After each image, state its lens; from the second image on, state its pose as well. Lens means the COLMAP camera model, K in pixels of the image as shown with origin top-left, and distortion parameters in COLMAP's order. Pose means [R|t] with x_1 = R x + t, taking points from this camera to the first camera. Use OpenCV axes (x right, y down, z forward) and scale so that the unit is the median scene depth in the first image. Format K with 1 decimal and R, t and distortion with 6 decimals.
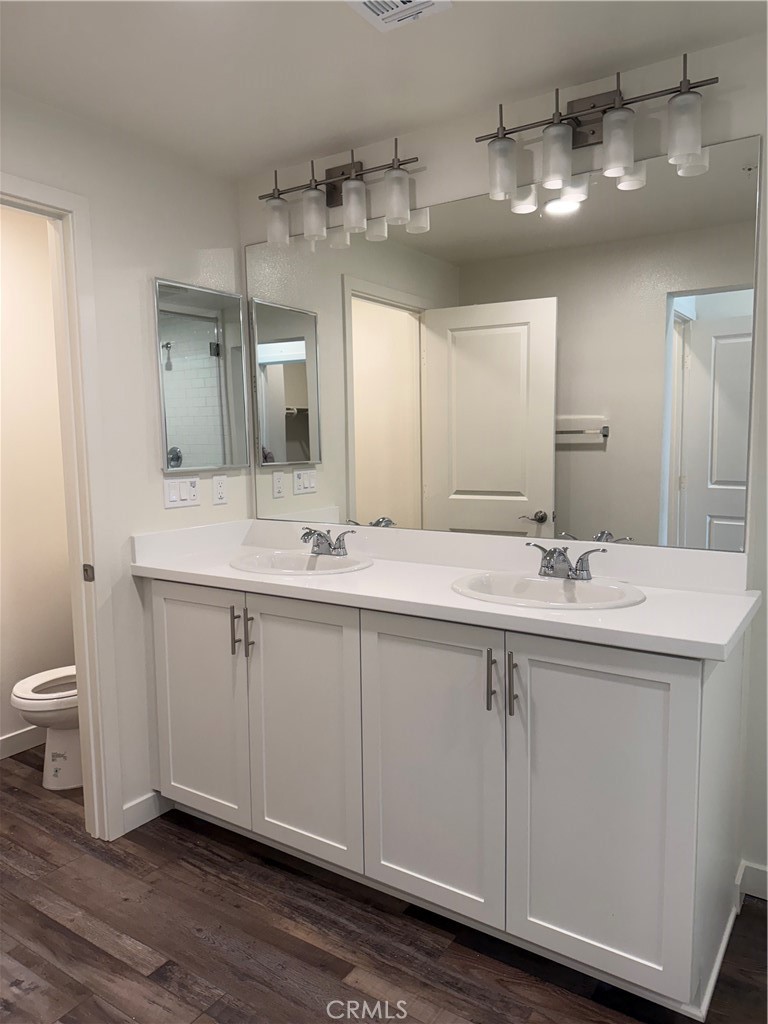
lens RADIAL K [[724.2, 0, 404.7], [0, 724.2, 515.9], [0, 0, 1]] dist [0.076107, -0.086761]
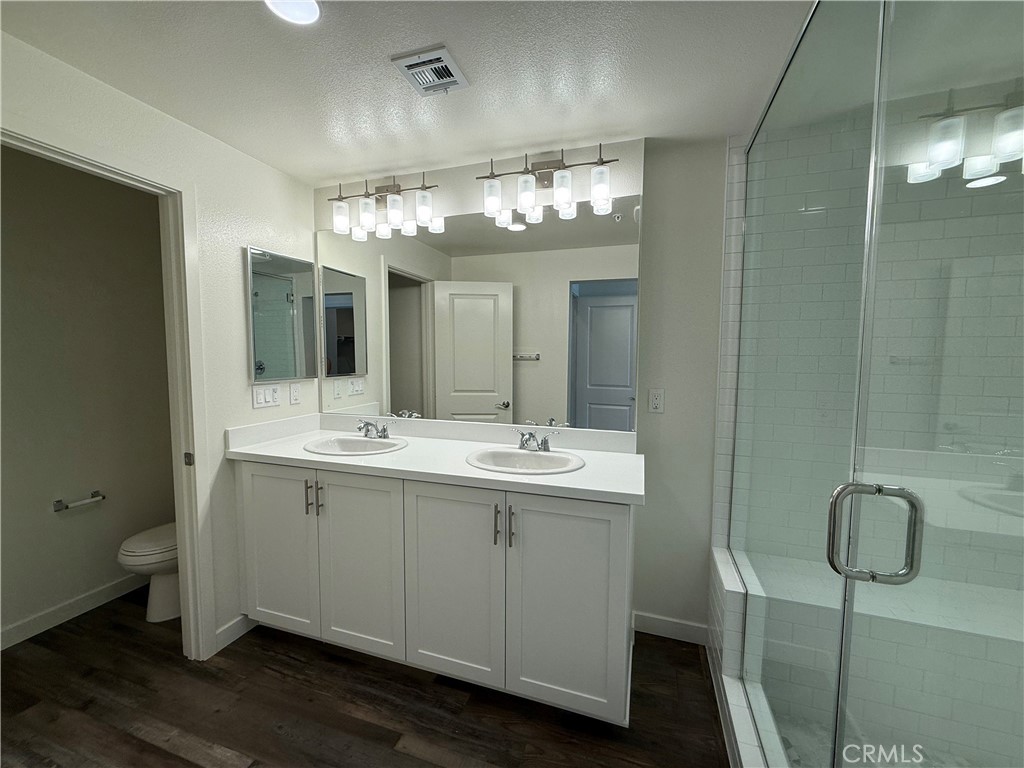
lens RADIAL K [[412.0, 0, 513.0], [0, 412.0, 378.0], [0, 0, 1]] dist [0.011398, -0.000050]
pose [[0.968482, -0.005922, 0.249014, -0.048215], [0.016492, 0.999048, -0.040382, -0.034436], [-0.248538, 0.043216, 0.967658, 0.118444]]
